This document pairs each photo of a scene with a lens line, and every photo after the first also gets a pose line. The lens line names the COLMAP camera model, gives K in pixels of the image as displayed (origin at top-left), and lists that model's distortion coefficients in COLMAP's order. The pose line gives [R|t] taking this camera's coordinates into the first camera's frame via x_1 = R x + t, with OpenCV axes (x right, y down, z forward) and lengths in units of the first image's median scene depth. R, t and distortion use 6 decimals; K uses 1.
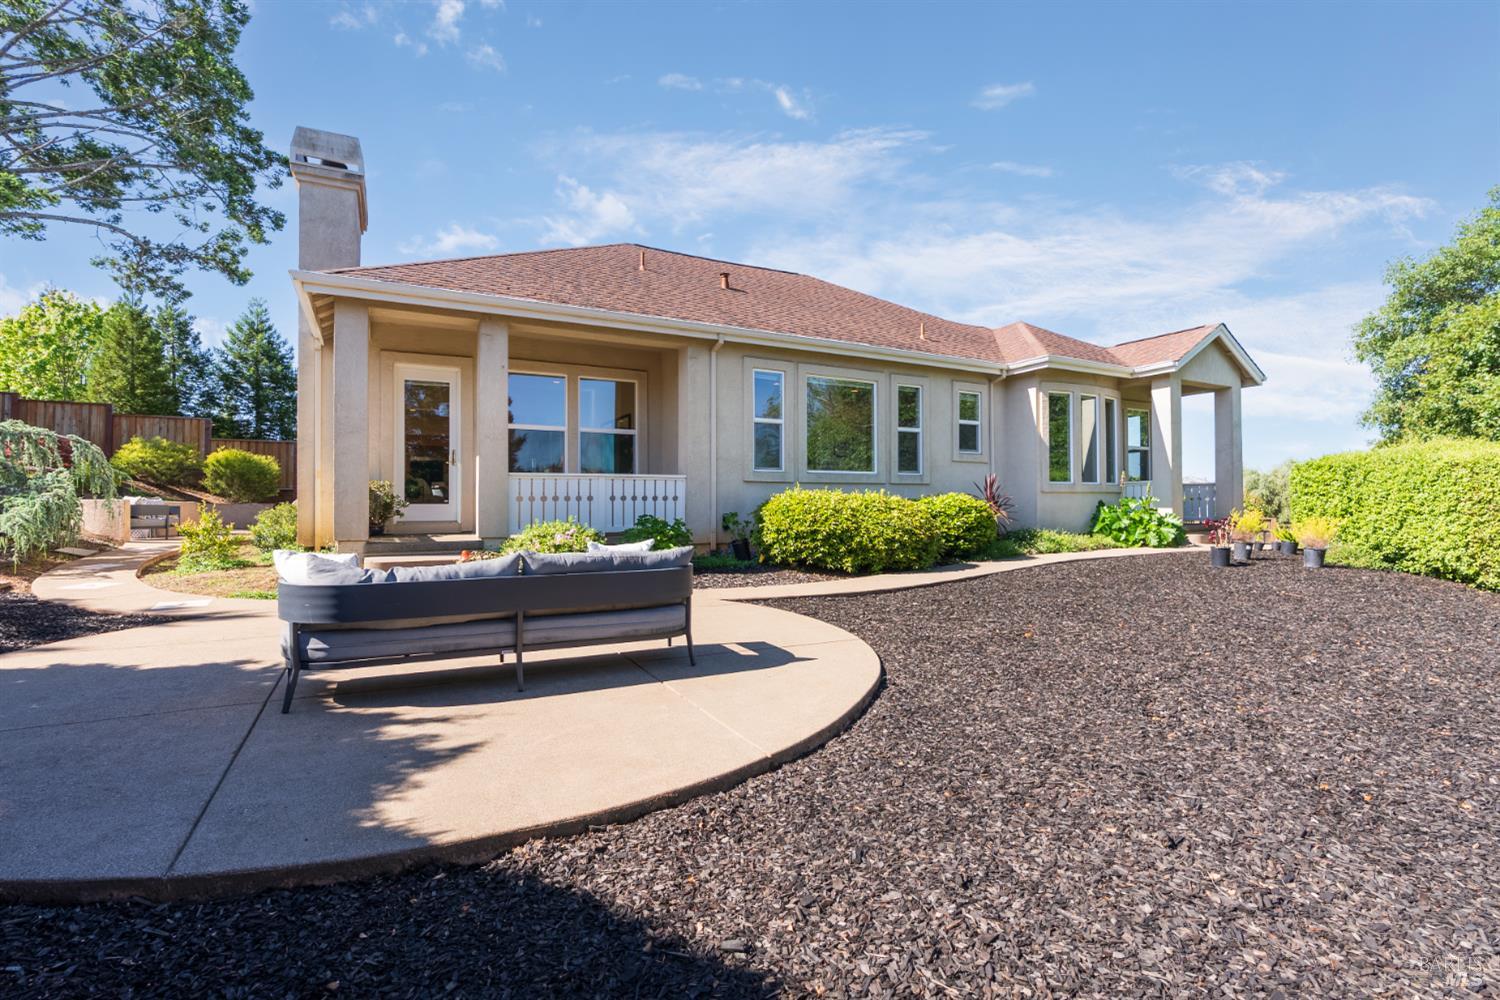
lens RADIAL K [[698.8, 0, 749.0], [0, 698.8, 495.6], [0, 0, 1]] dist [-0.000416, -0.000133]
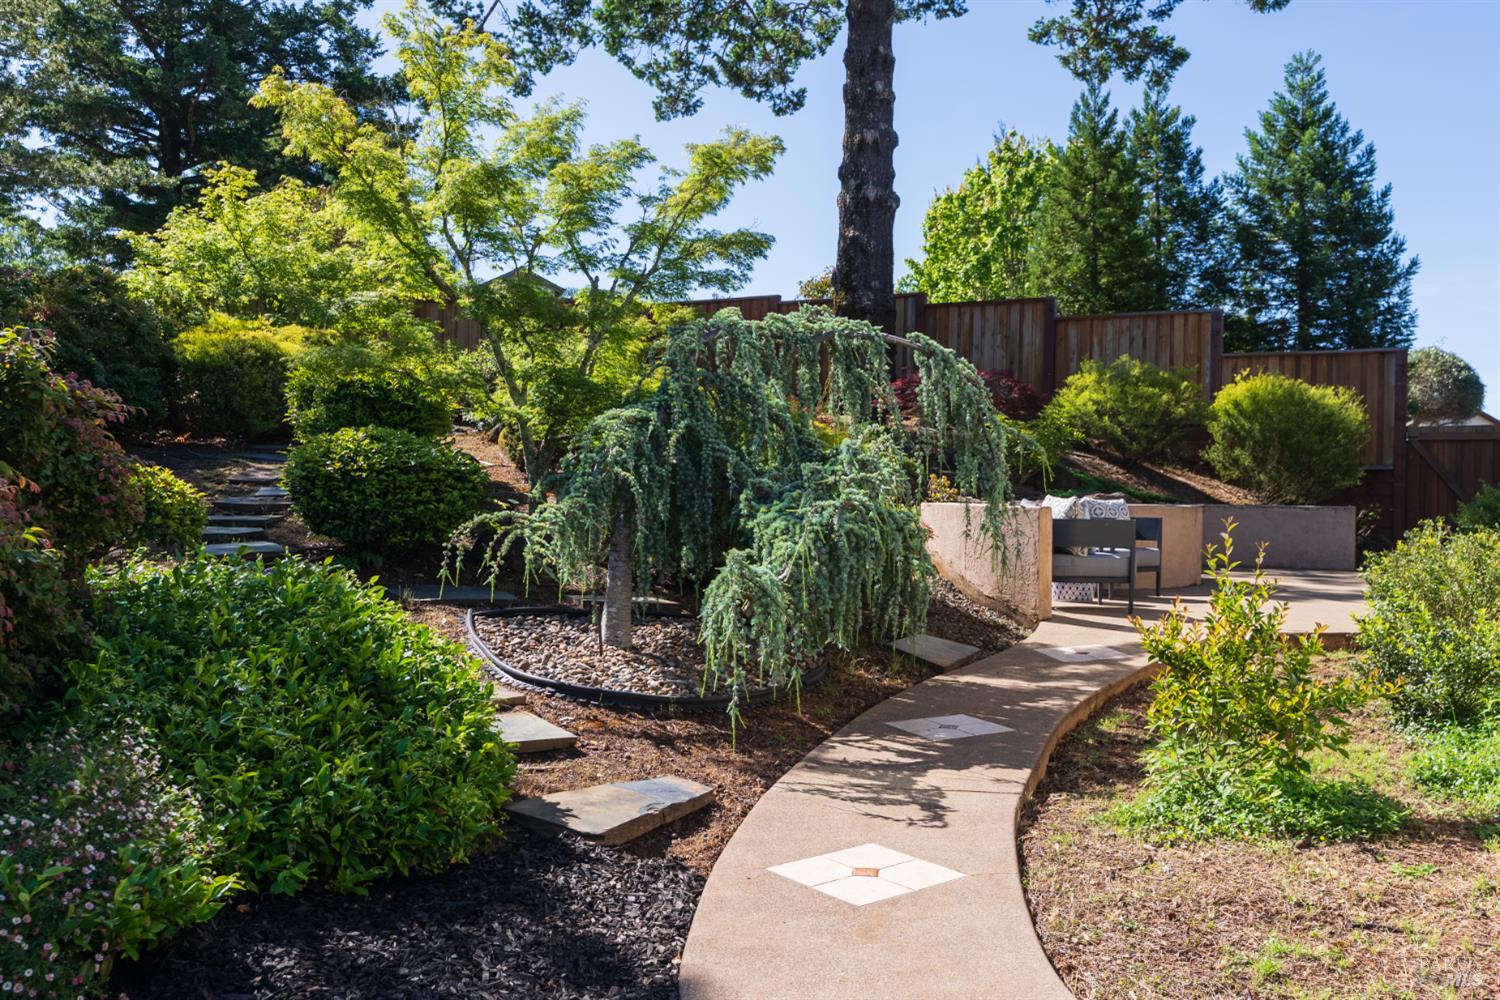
lens RADIAL K [[1425.3, 0, 749.7], [0, 1425.3, 497.5], [0, 0, 1]] dist [0.005813, 0.000000]
pose [[0.564606, 0.011989, -0.825274, -0.140412], [0.002590, 0.999864, 0.016298, -0.004959], [0.825357, -0.011339, 0.564498, 0.176784]]
